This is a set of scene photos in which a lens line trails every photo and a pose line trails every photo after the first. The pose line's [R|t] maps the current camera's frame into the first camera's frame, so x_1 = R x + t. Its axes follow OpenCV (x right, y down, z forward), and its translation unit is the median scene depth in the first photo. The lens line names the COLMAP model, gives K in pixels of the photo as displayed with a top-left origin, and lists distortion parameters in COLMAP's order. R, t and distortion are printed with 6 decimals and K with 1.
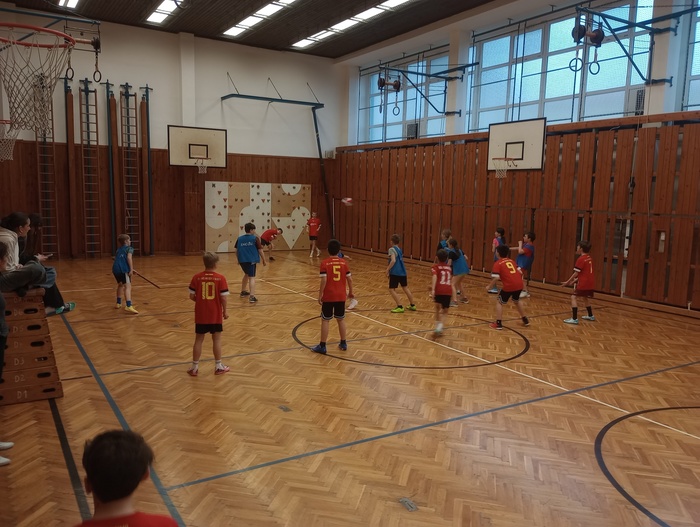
lens RADIAL K [[556.9, 0, 351.5], [0, 556.9, 266.6], [0, 0, 1]] dist [0.050645, -0.059302]
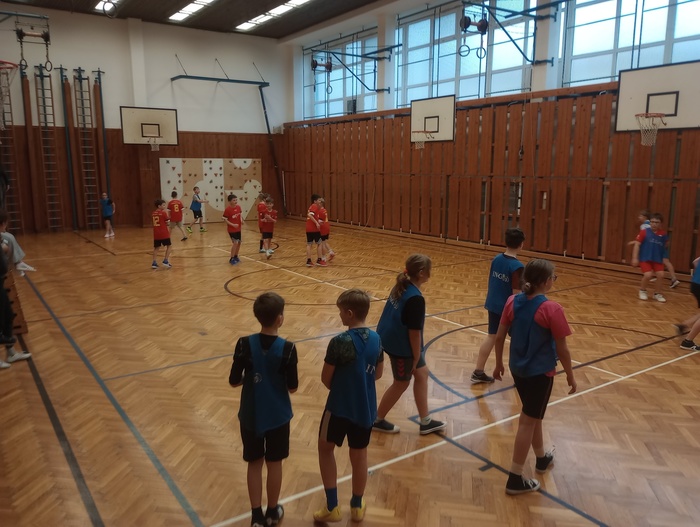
lens RADIAL K [[556.9, 0, 350.8], [0, 556.9, 262.9], [0, 0, 1]] dist [0.050645, -0.059302]
pose [[0.998691, -0.032772, 0.039283, 0.070449], [0.031108, 0.998624, 0.042225, 0.018065], [-0.040613, -0.040948, 0.998336, -0.120496]]
